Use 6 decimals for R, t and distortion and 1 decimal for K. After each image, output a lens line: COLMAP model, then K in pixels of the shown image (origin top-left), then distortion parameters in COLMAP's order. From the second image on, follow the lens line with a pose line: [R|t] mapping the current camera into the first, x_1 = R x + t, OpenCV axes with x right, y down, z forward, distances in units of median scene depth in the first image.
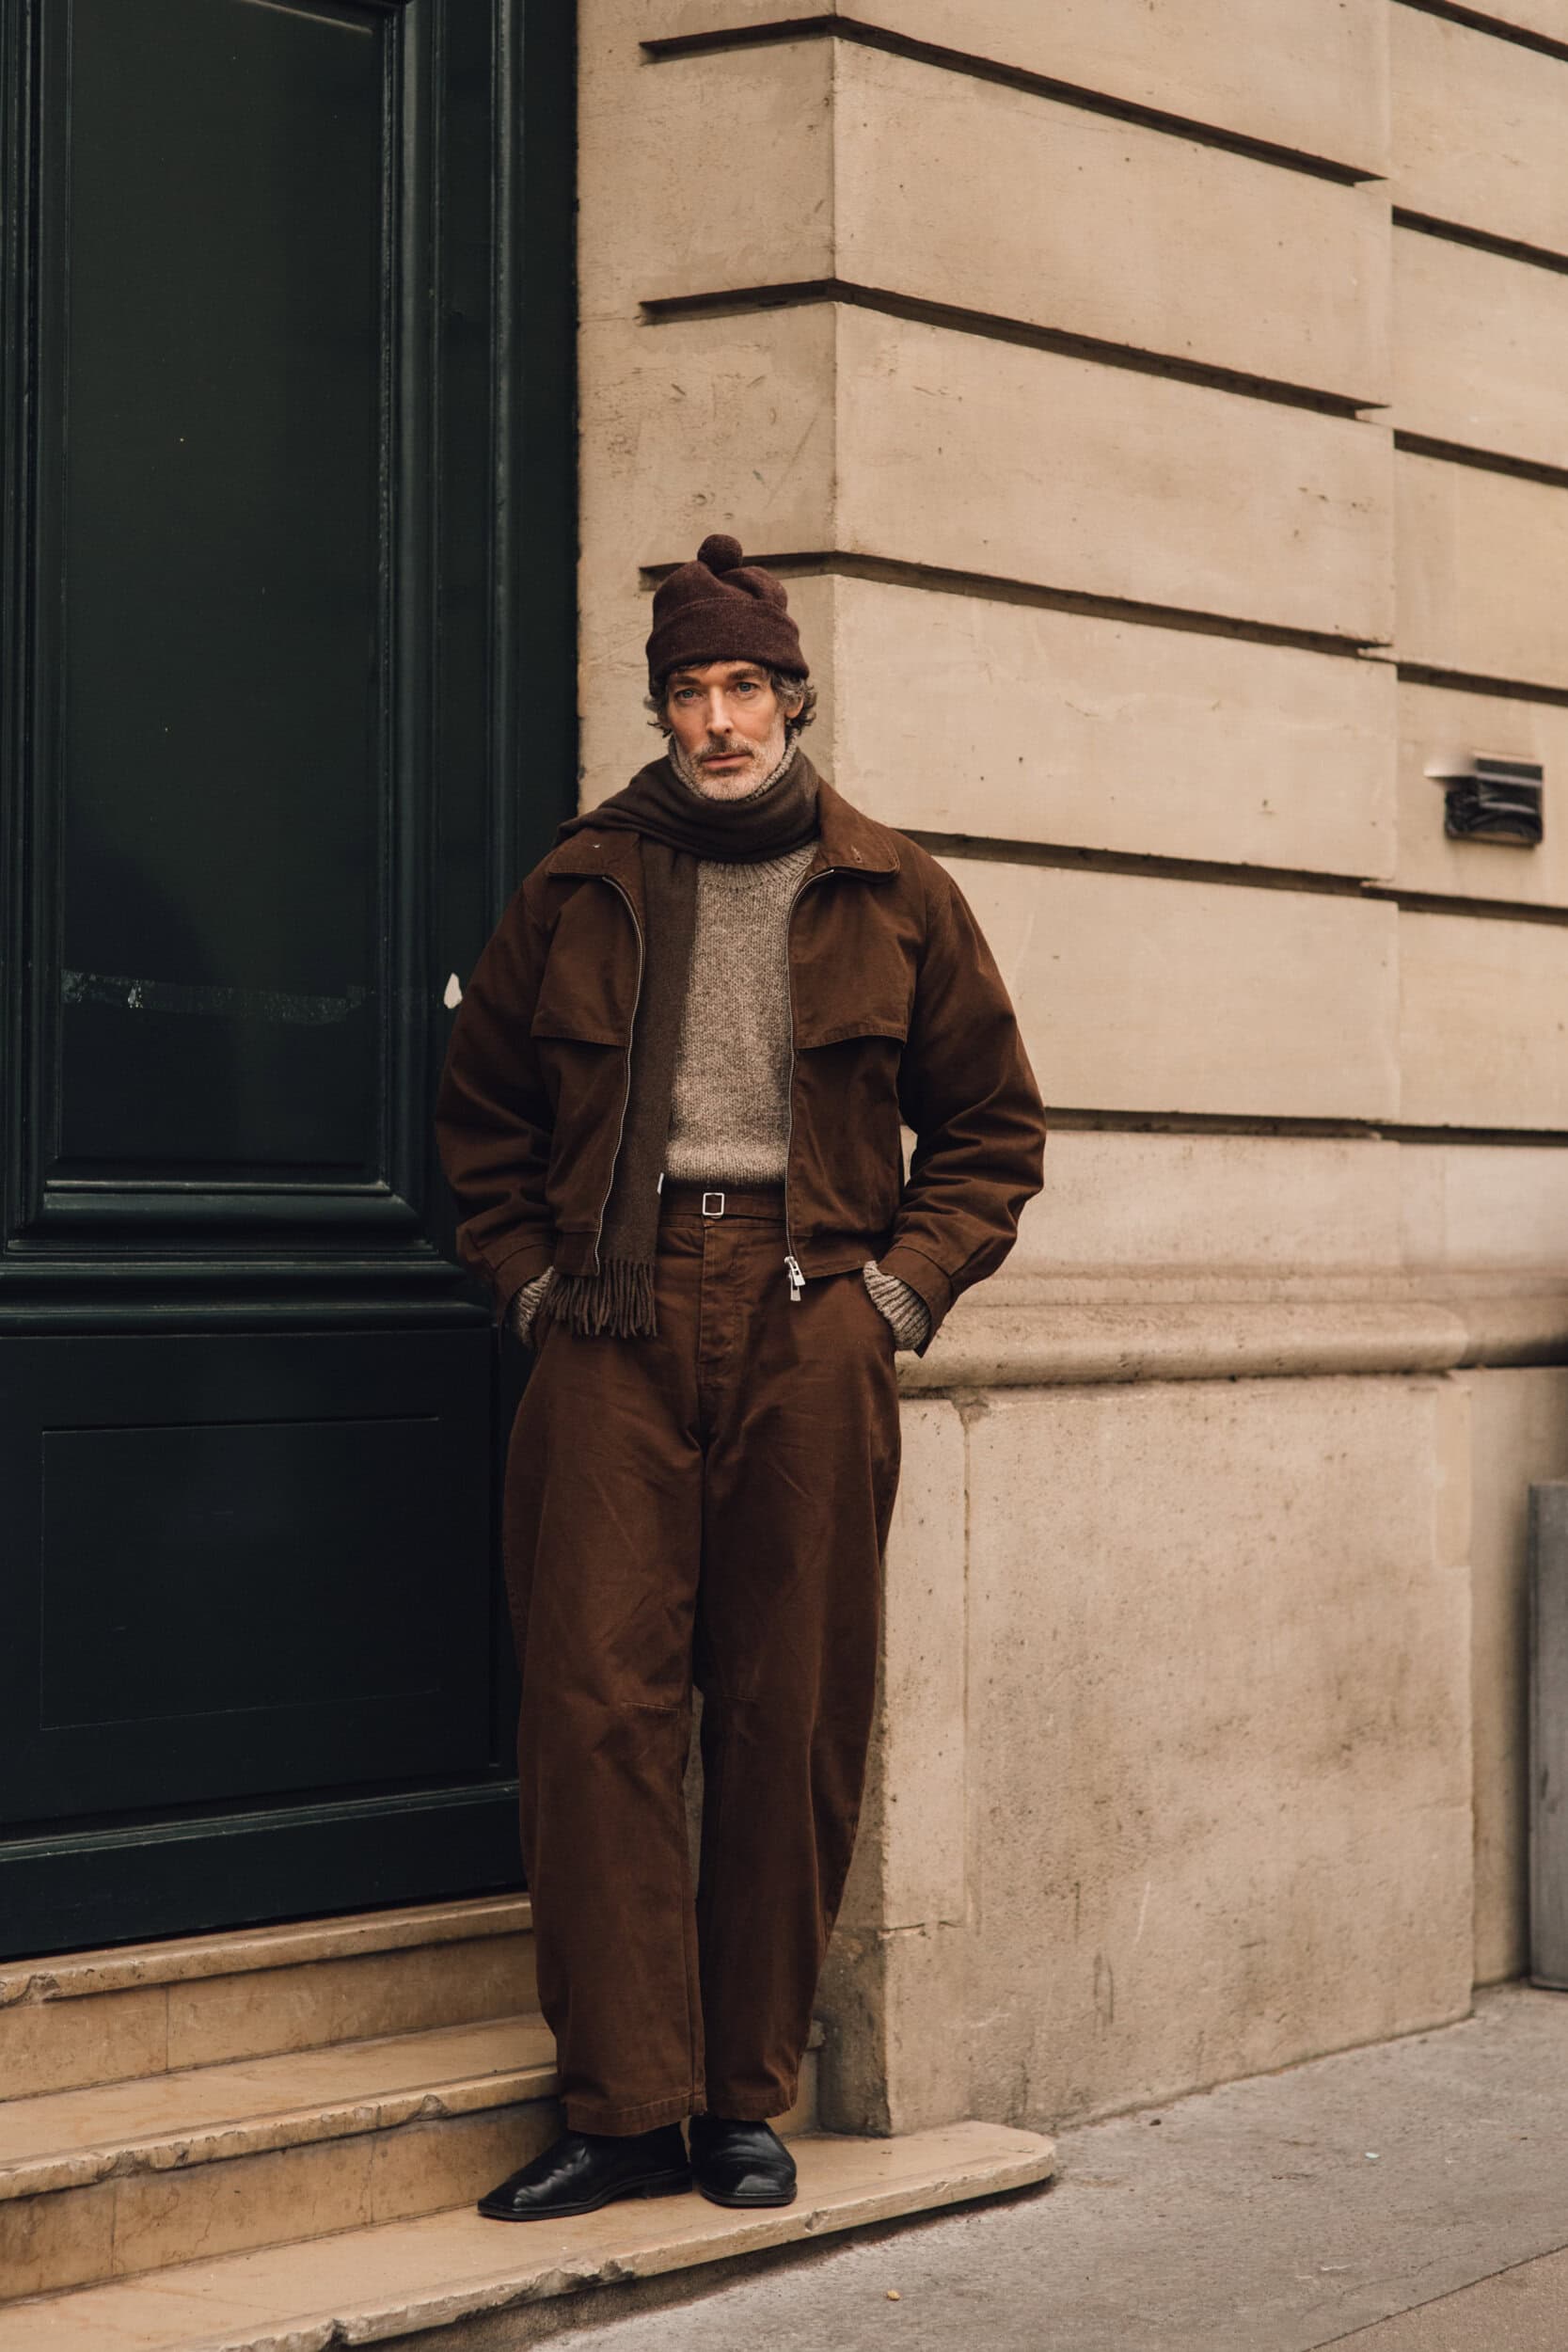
lens RADIAL K [[5789.1, 0, 787.7], [0, 5789.1, 791.4], [0, 0, 1]] dist [0.002273, -0.313065]
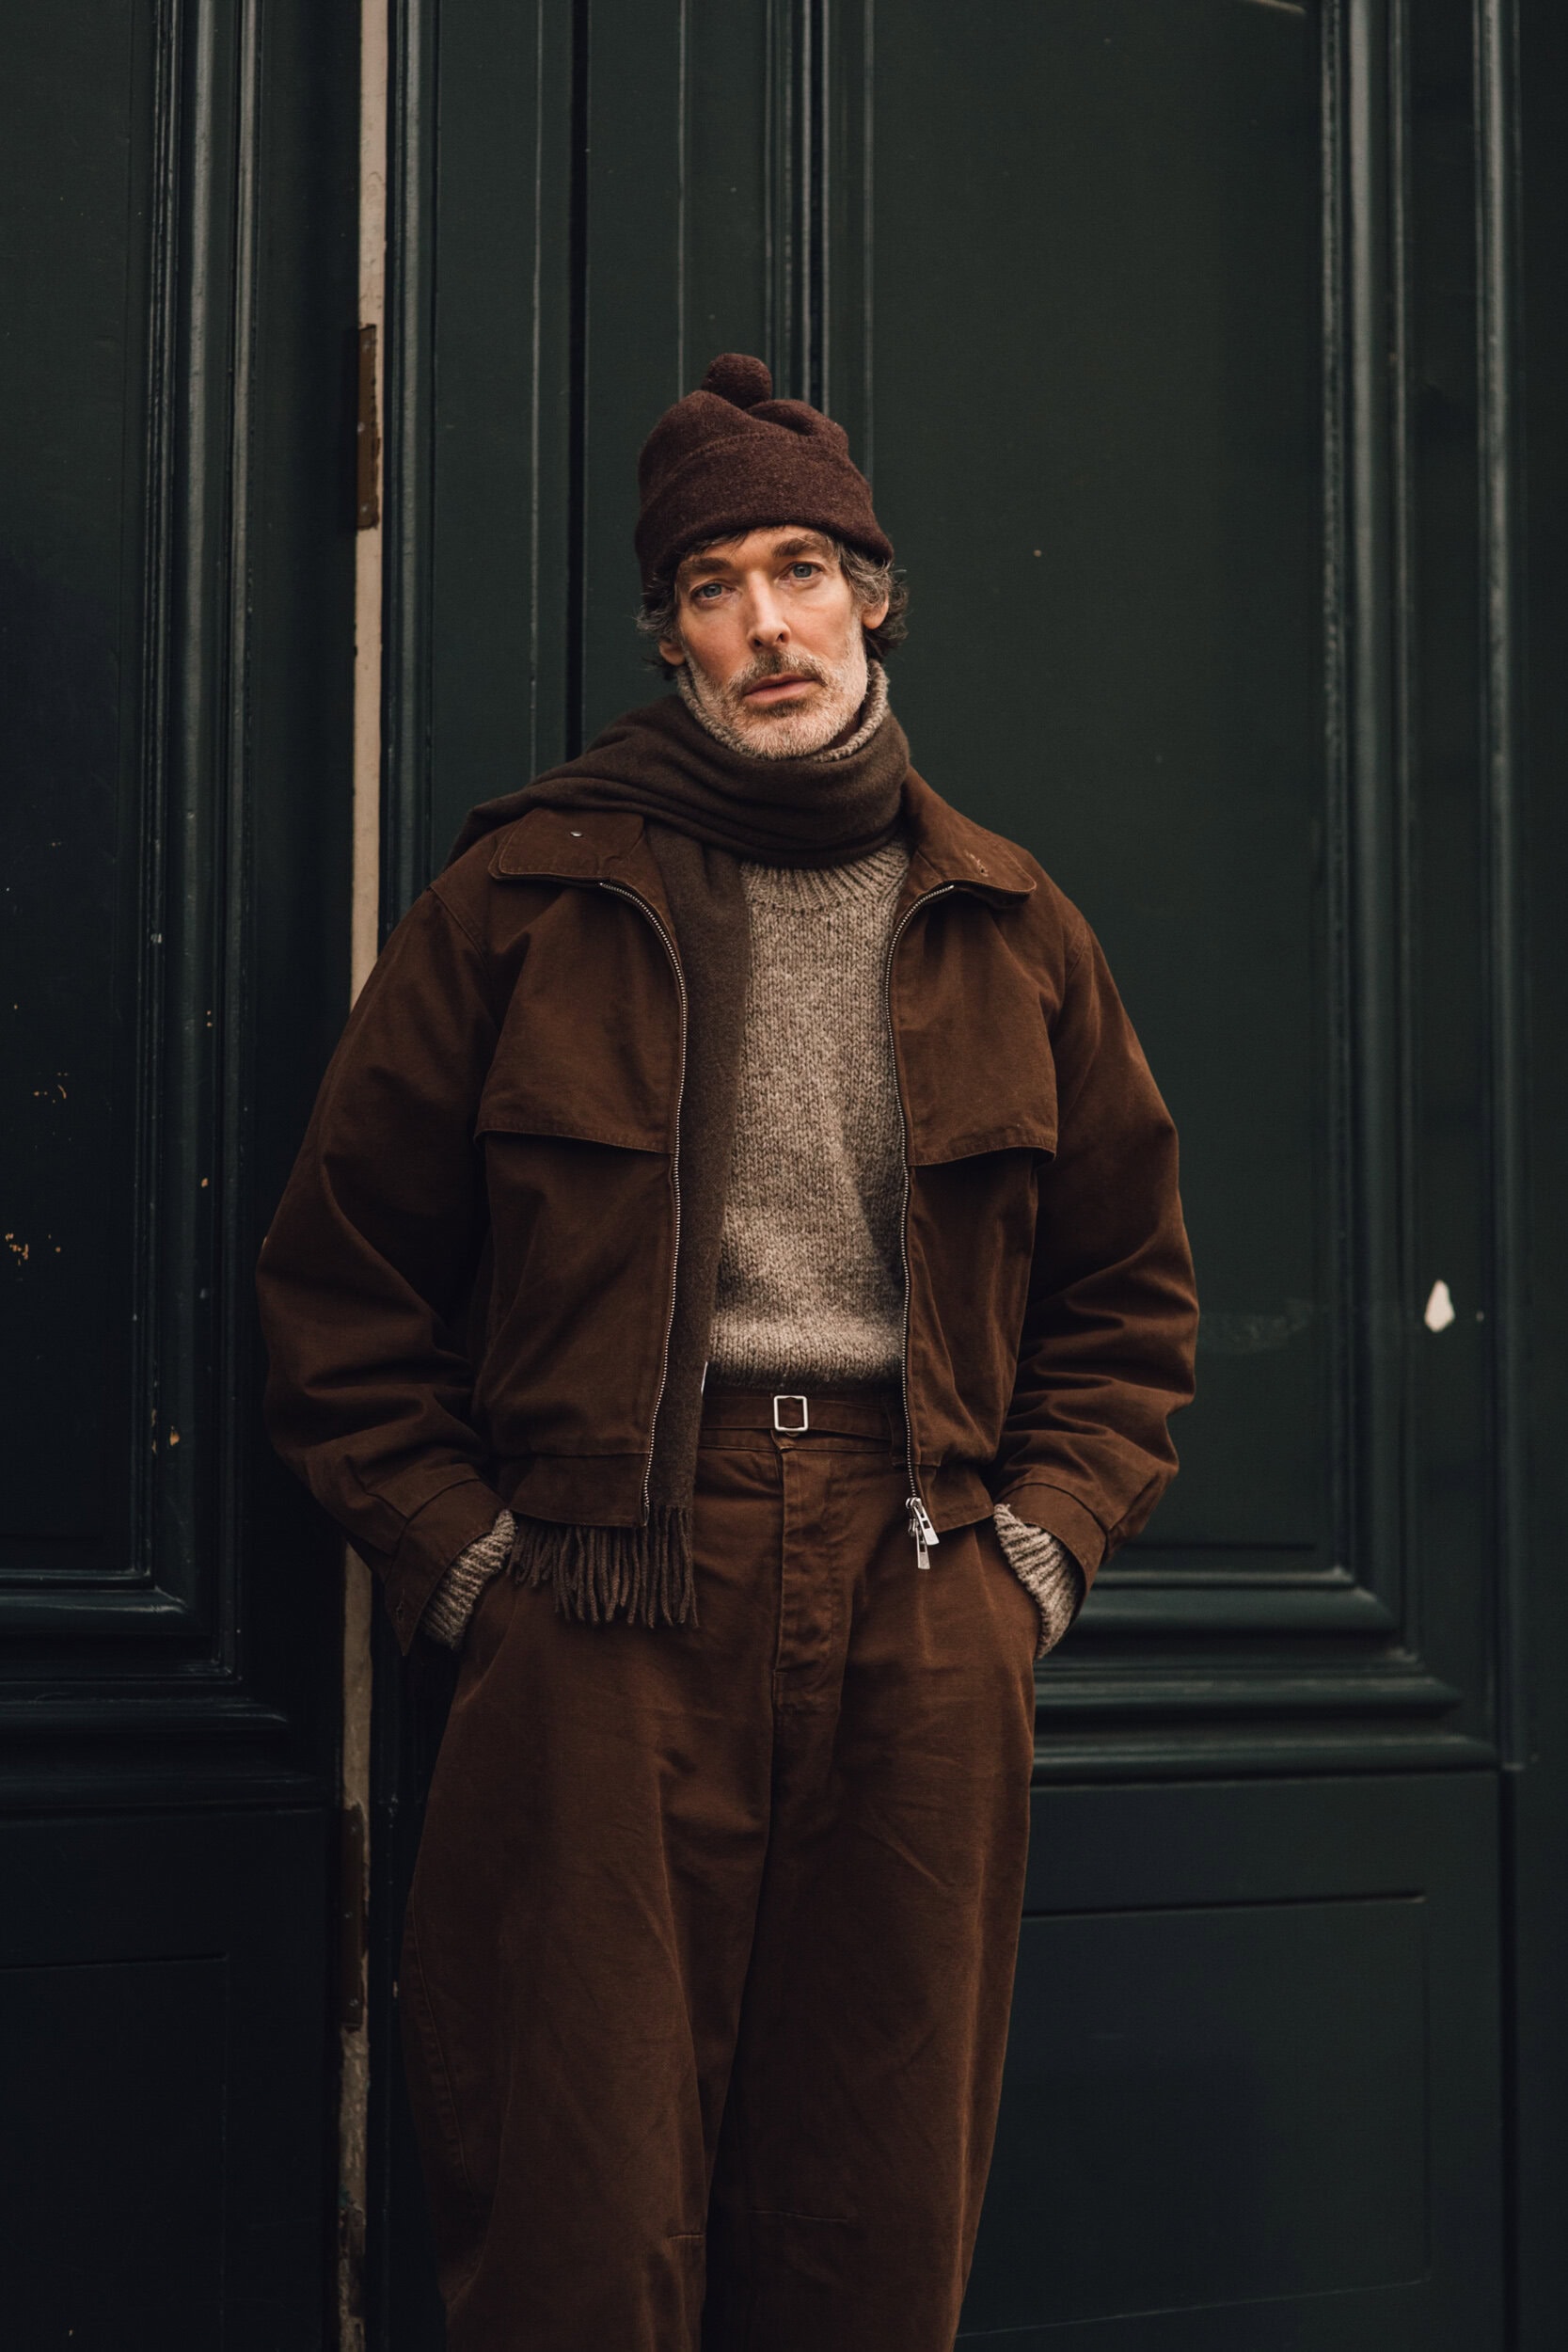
lens RADIAL K [[5822.8, 0, 928.9], [0, 5822.8, 783.9], [0, 0, 1]] dist [-0.032827, 0.048234]
pose [[0.981425, -0.024561, -0.190269, 0.020071], [0.013239, 0.998077, -0.060551, 0.012111], [0.191390, 0.056907, 0.979863, 0.260978]]
